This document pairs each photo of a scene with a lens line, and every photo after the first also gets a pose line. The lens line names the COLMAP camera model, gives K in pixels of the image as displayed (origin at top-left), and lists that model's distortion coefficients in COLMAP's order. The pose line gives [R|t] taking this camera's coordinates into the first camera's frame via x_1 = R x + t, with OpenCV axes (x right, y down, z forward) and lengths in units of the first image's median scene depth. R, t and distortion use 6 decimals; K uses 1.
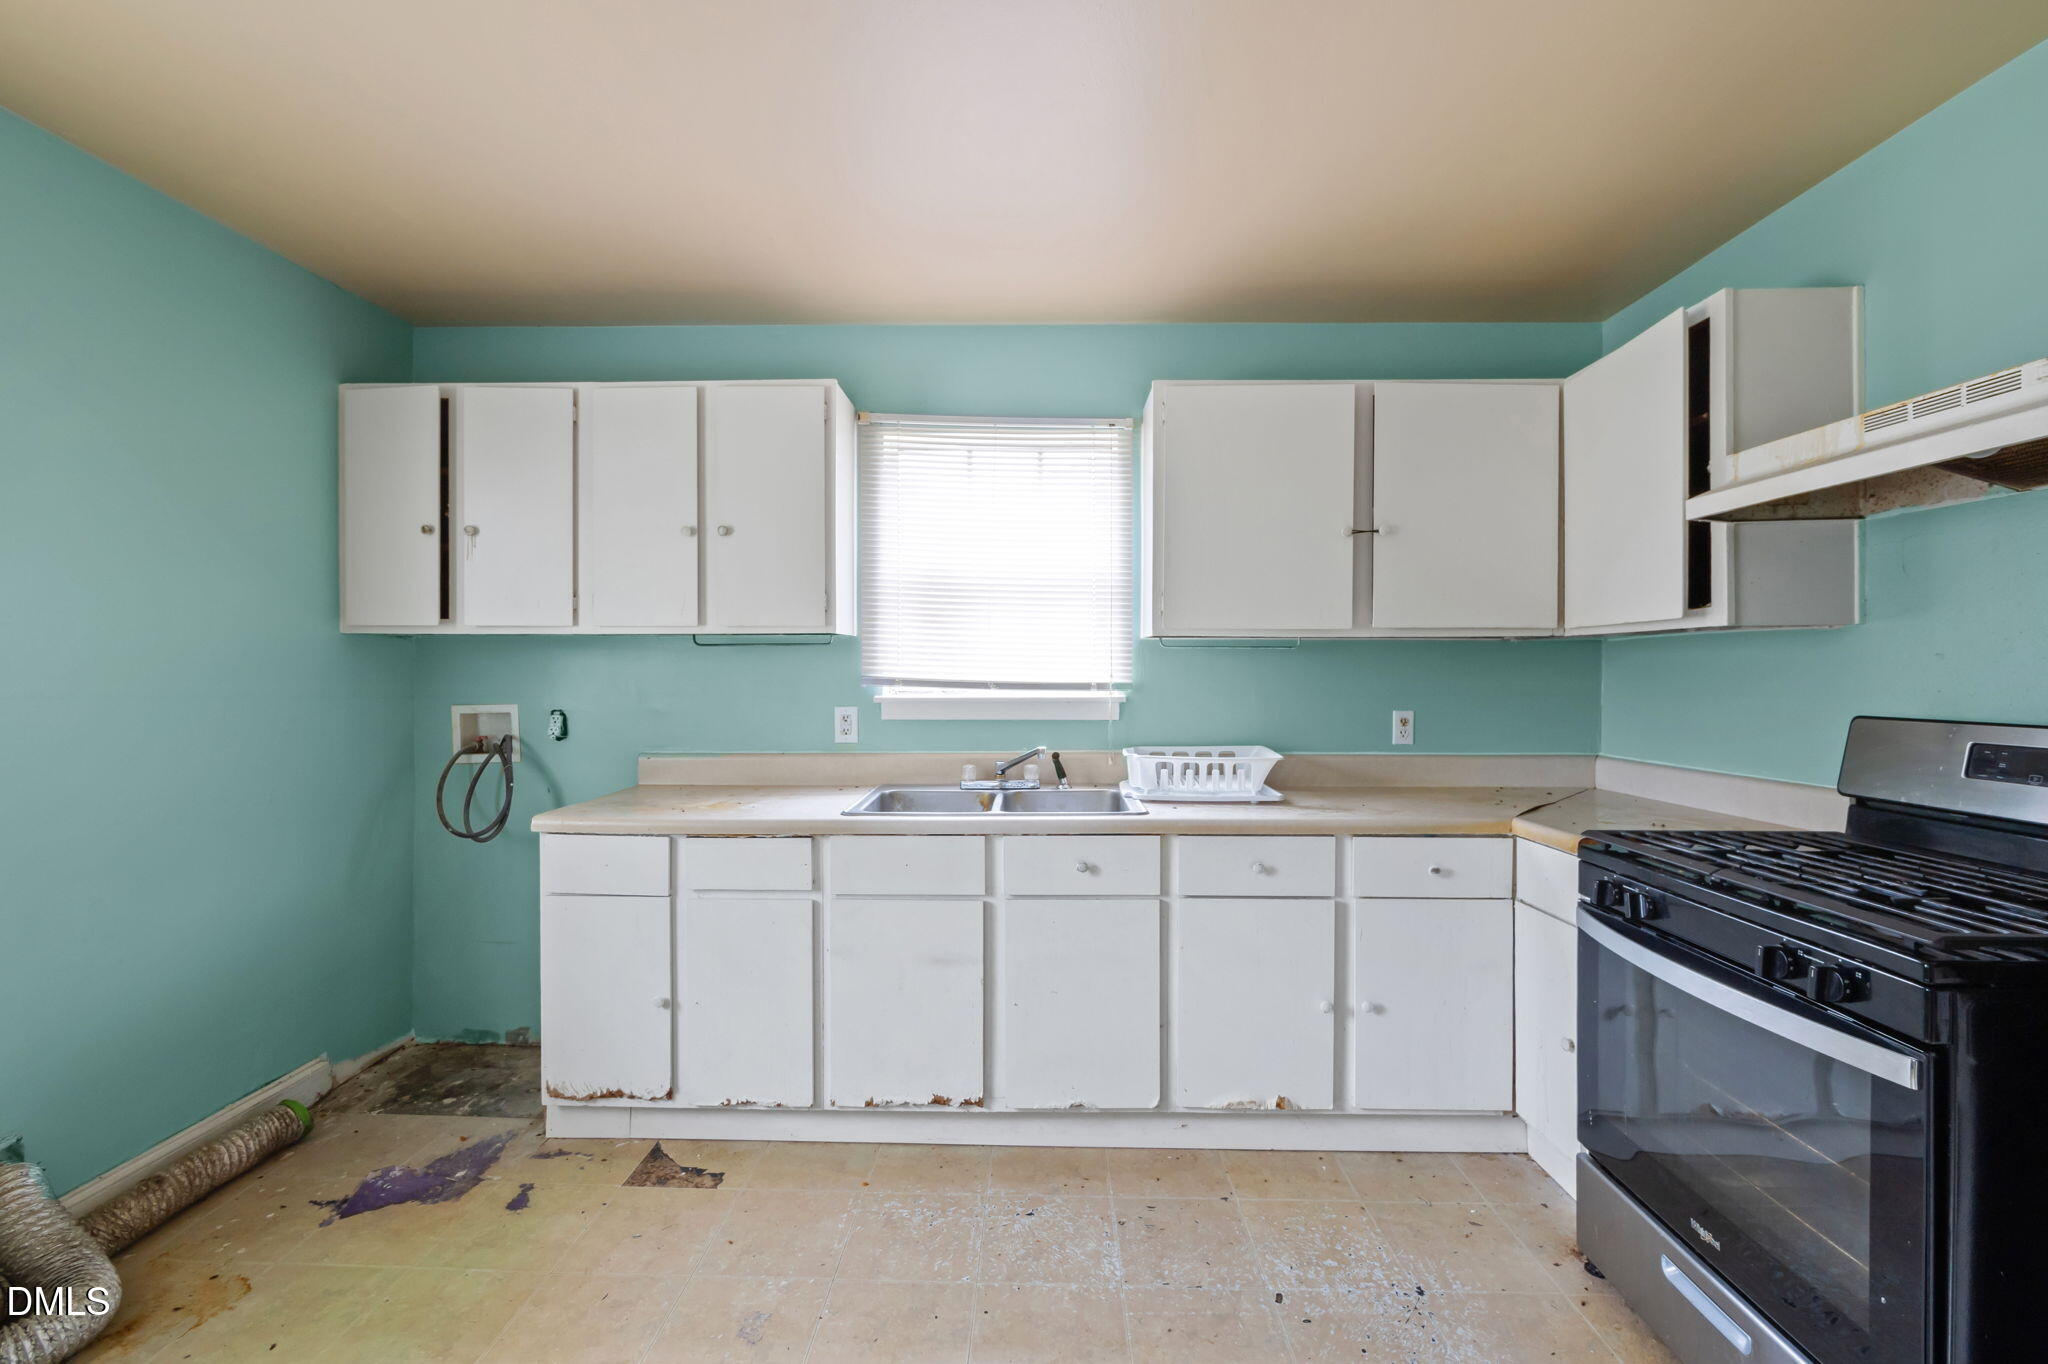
lens RADIAL K [[859.6, 0, 1031.6], [0, 859.6, 672.1], [0, 0, 1]] dist [-0.006081, 0.000815]
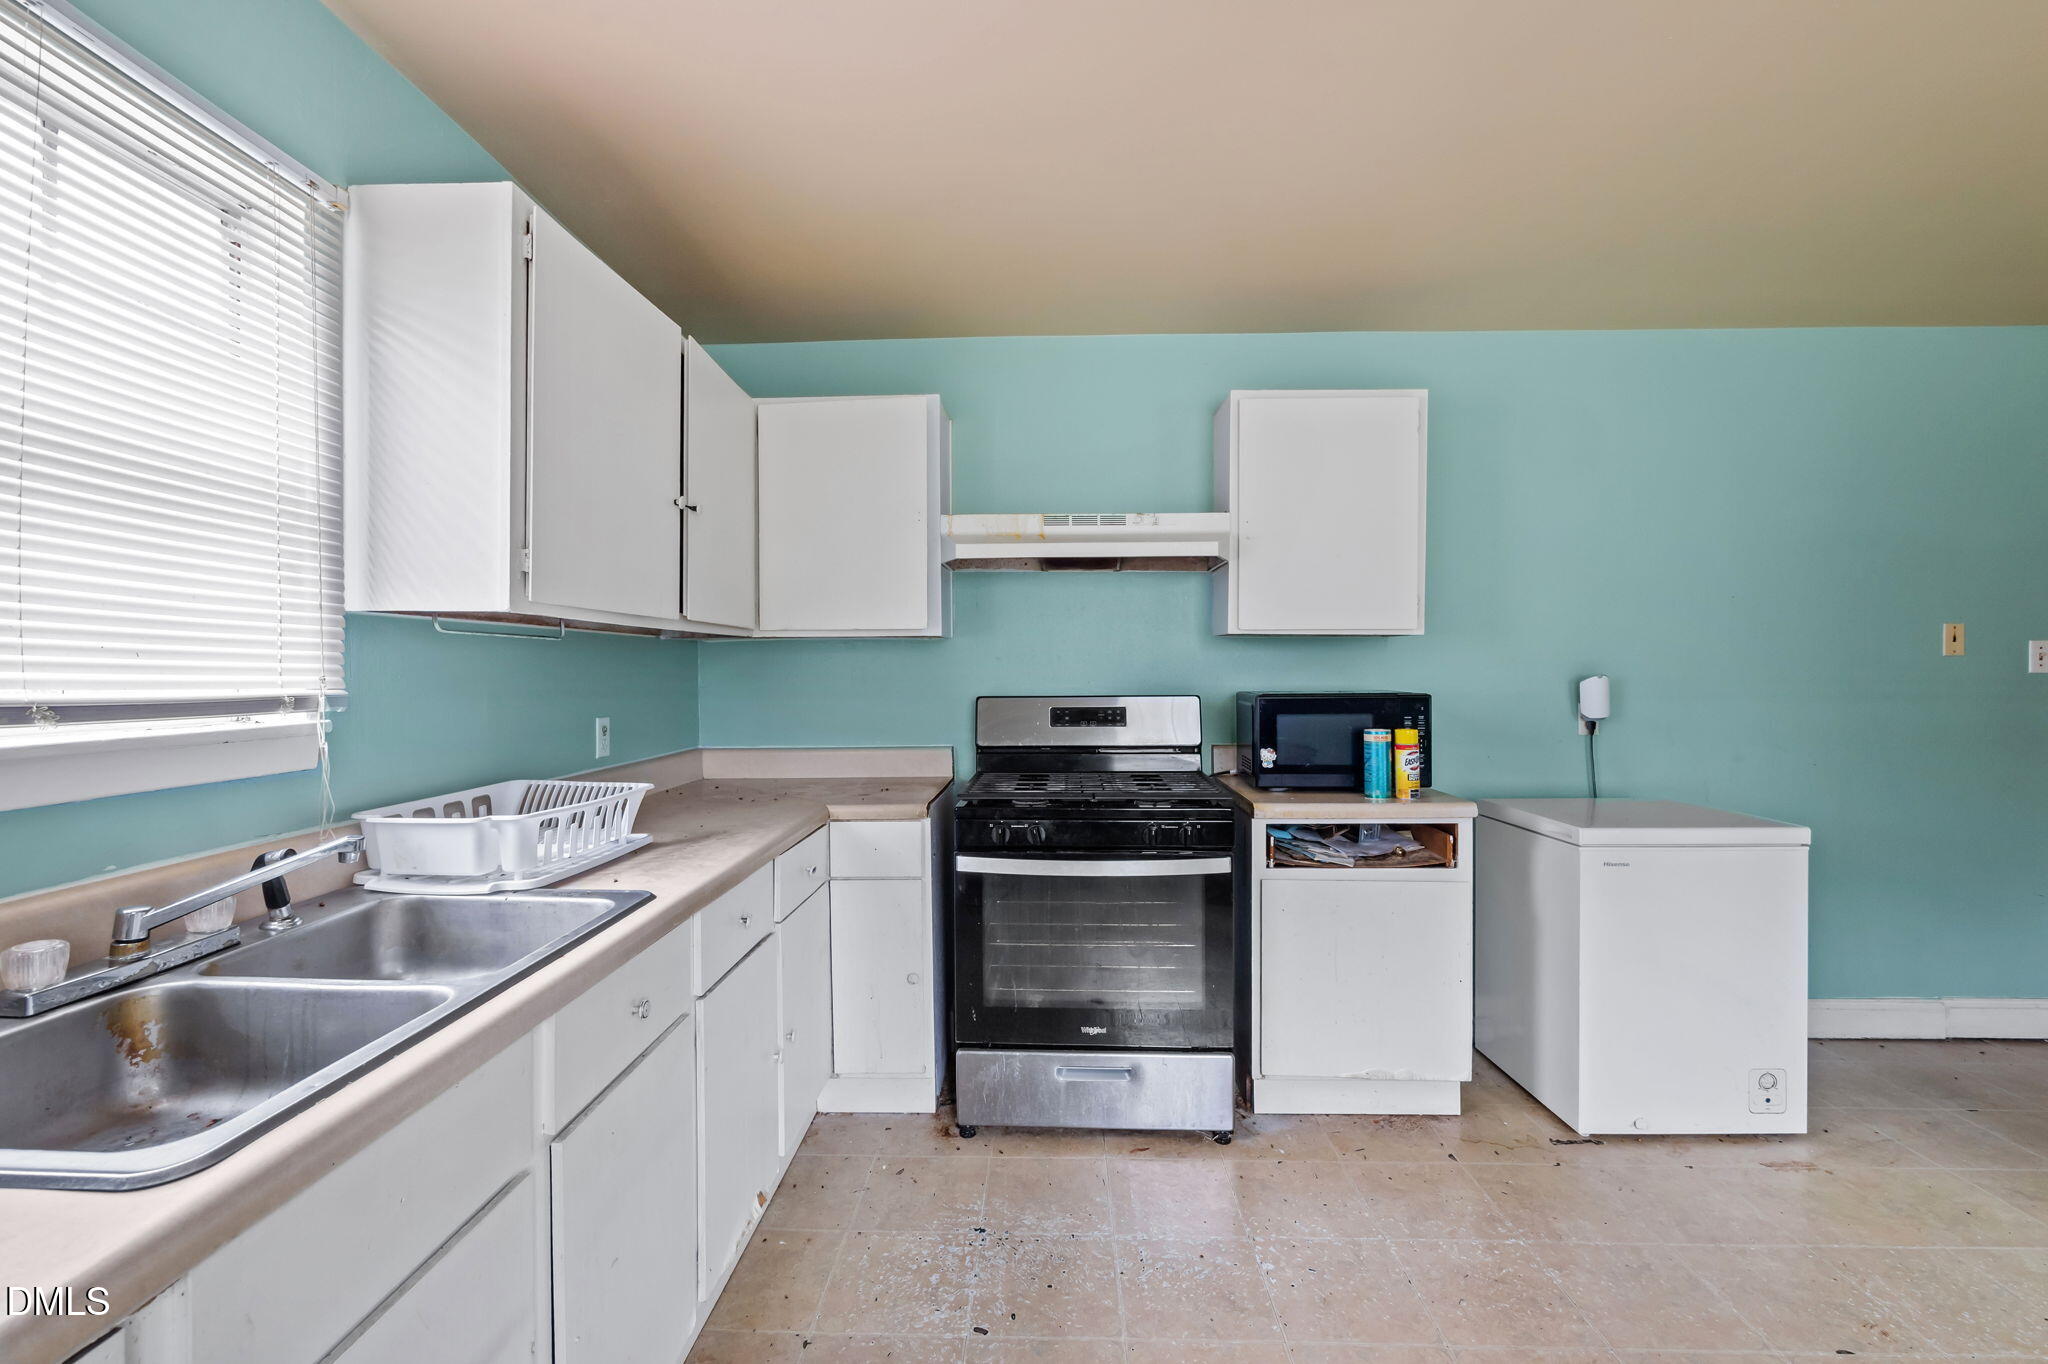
lens RADIAL K [[859.6, 0, 1018.4], [0, 859.6, 677.7], [0, 0, 1]] dist [-0.006081, 0.000815]
pose [[0.010429, -0.011872, 0.999875, -0.462423], [0.005234, 0.999916, 0.011818, -0.001679], [-0.999932, 0.005111, 0.010491, 0.672540]]
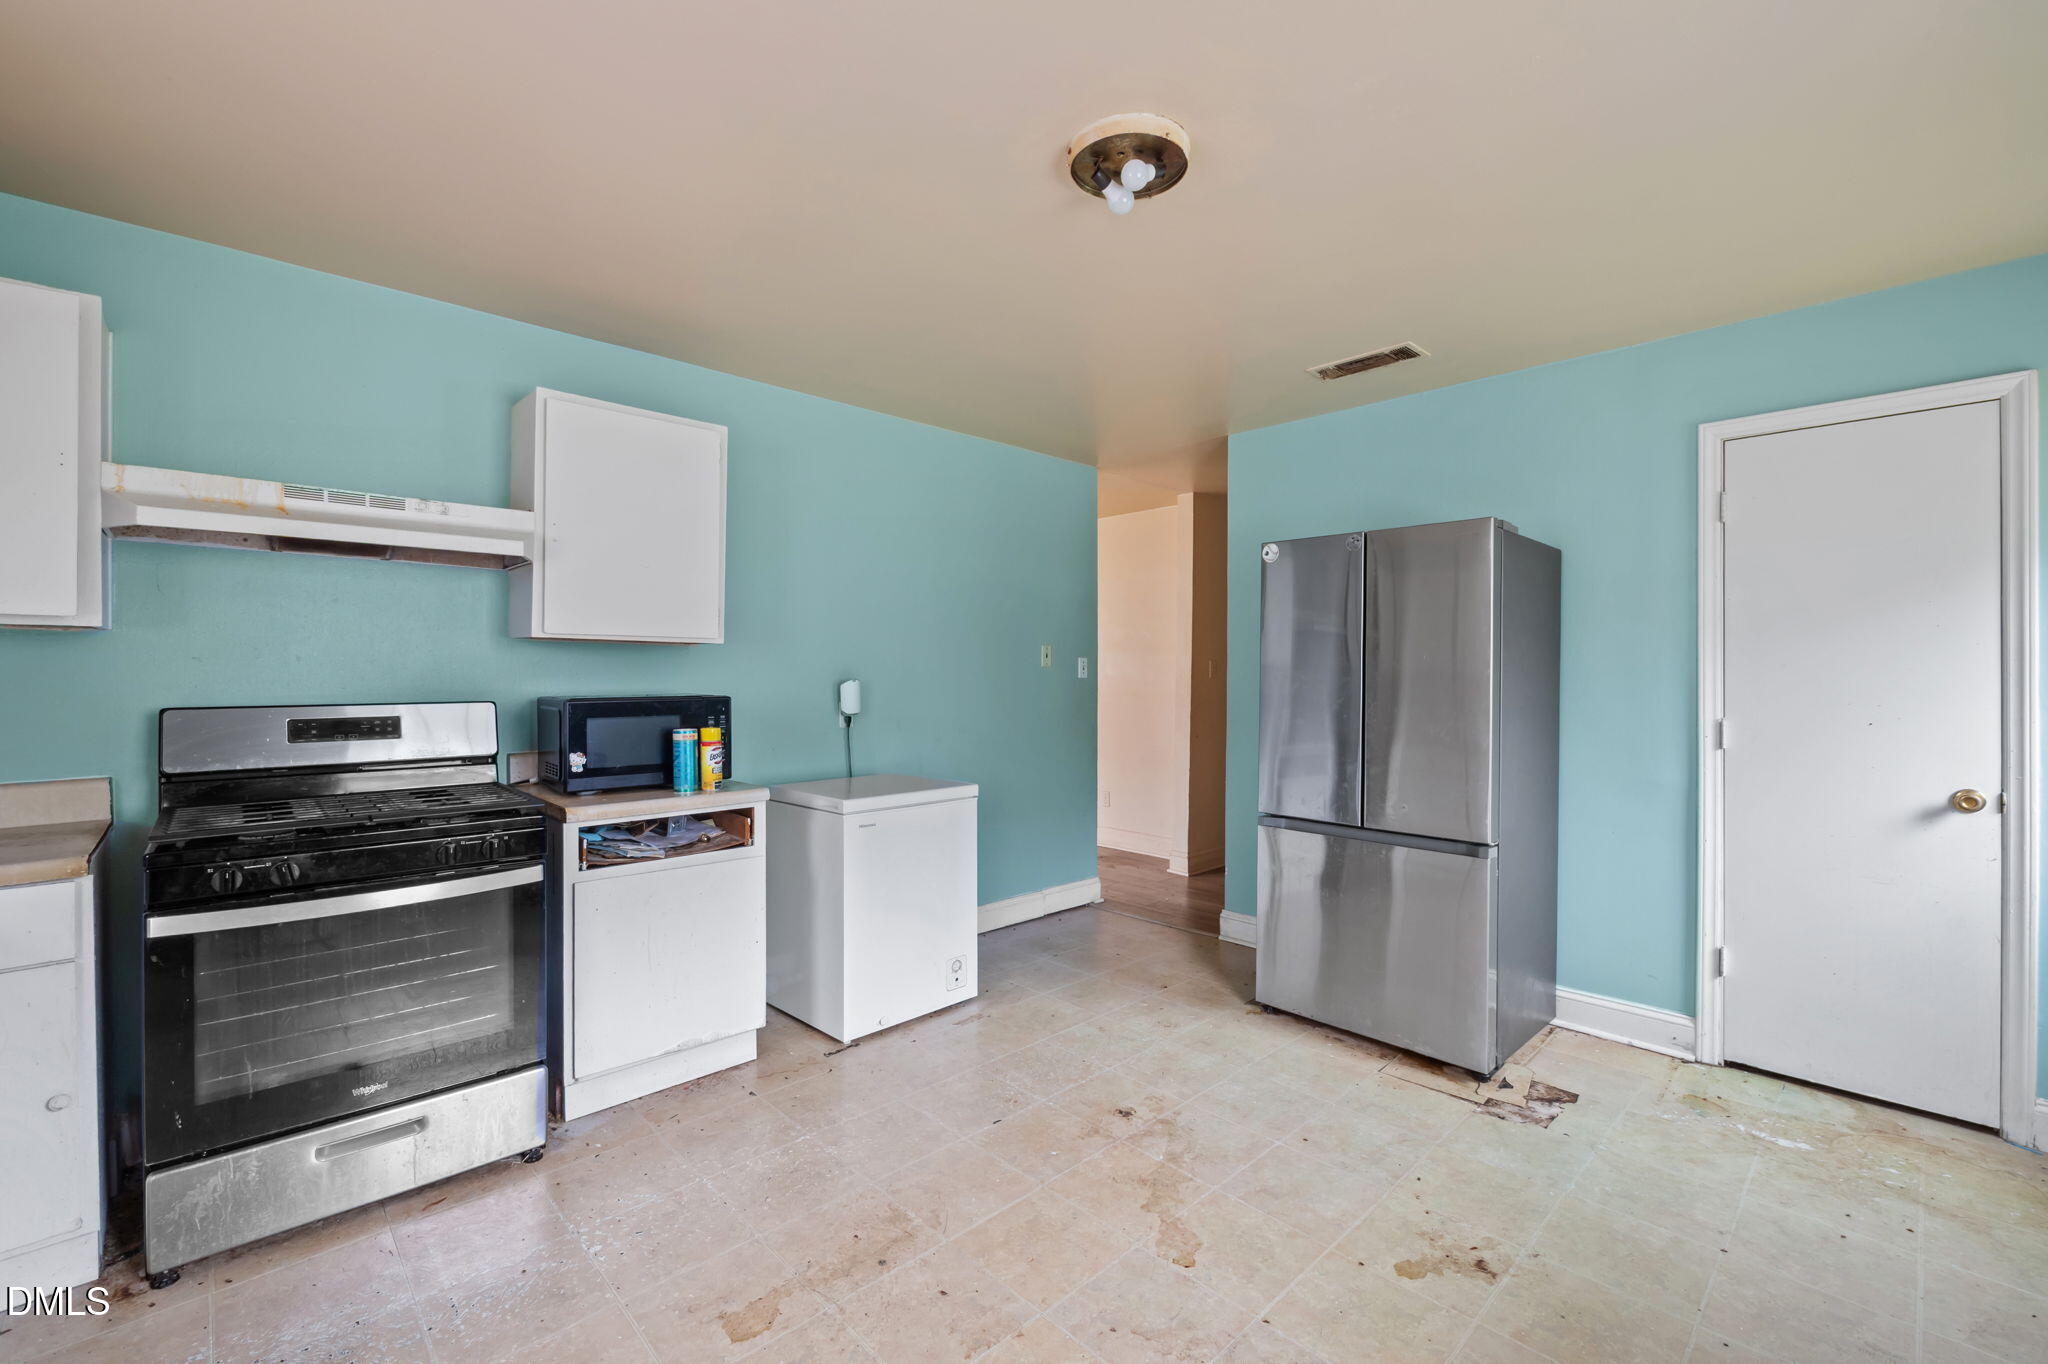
lens RADIAL K [[859.6, 0, 1029.3], [0, 859.6, 675.7], [0, 0, 1]] dist [-0.006081, 0.000815]
pose [[-0.714944, -0.005490, 0.699160, -0.540961], [-0.001767, 0.999980, 0.006045, -0.002944], [-0.699179, 0.003086, -0.714940, 0.744706]]
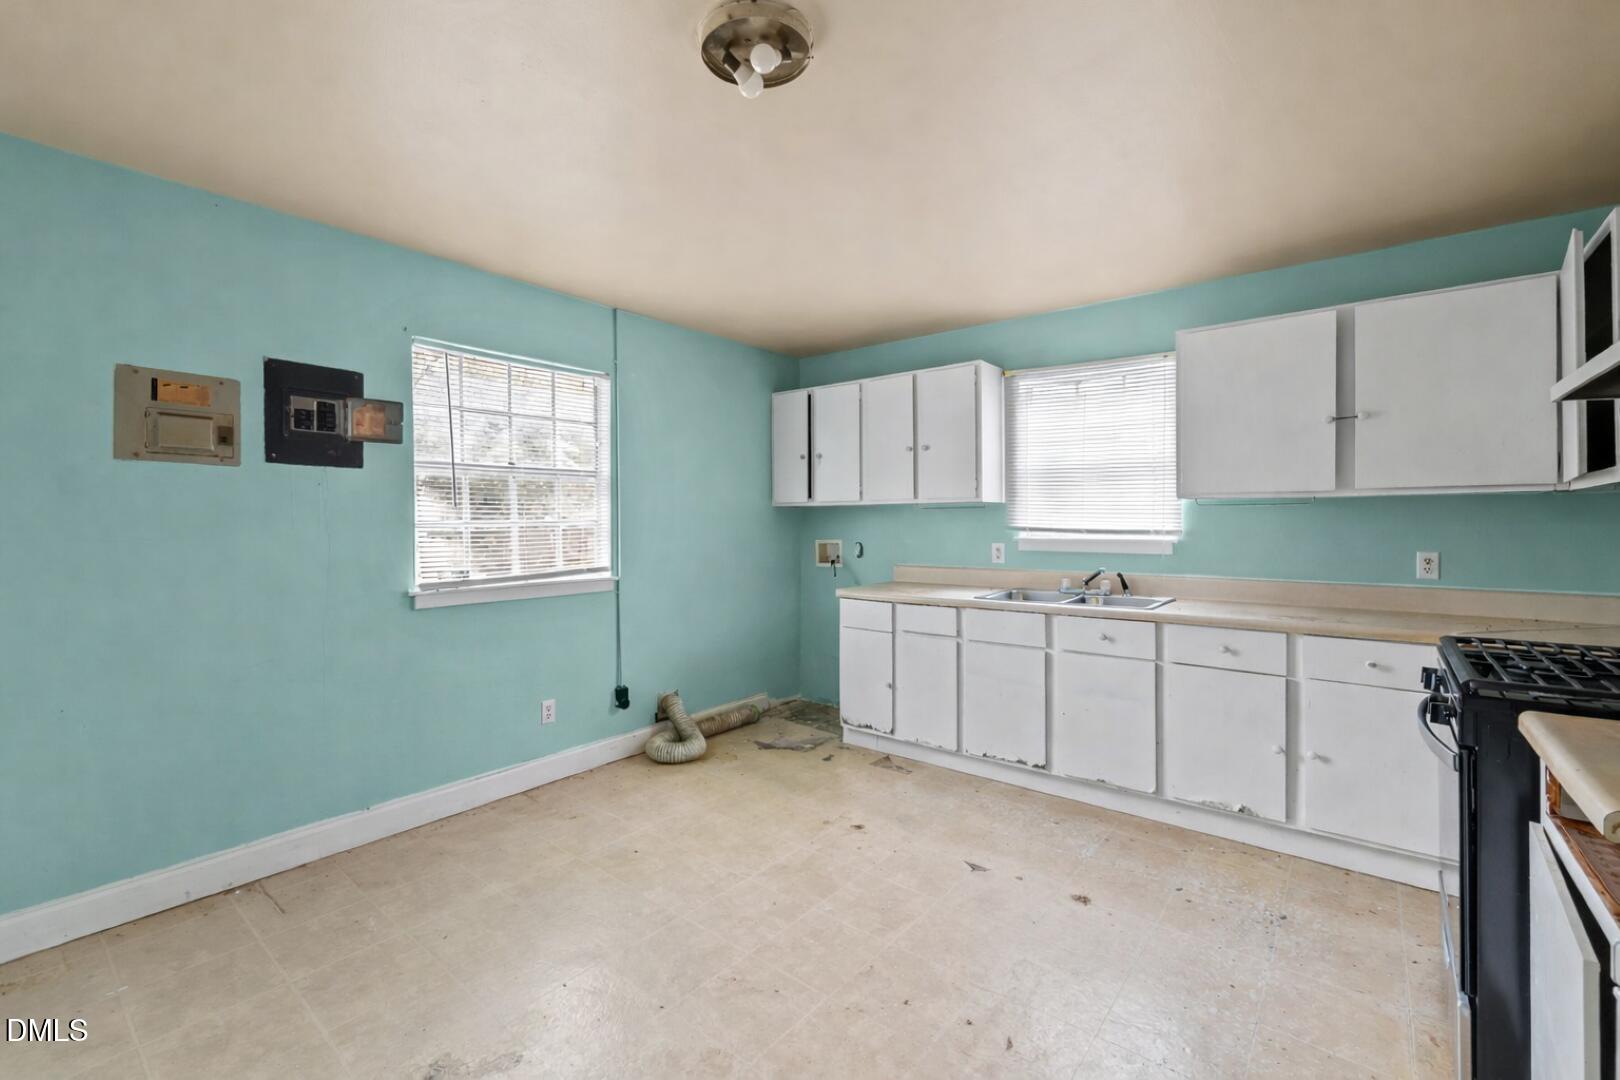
lens RADIAL K [[679.9, 0, 810.1], [0, 679.9, 531.3], [0, 0, 1]] dist [-0.006081, 0.000815]
pose [[0.789761, 0.004632, -0.613397, 0.378149], [-0.002412, 0.999987, 0.004445, 0.013584], [0.613410, -0.002031, 0.789762, -0.357647]]
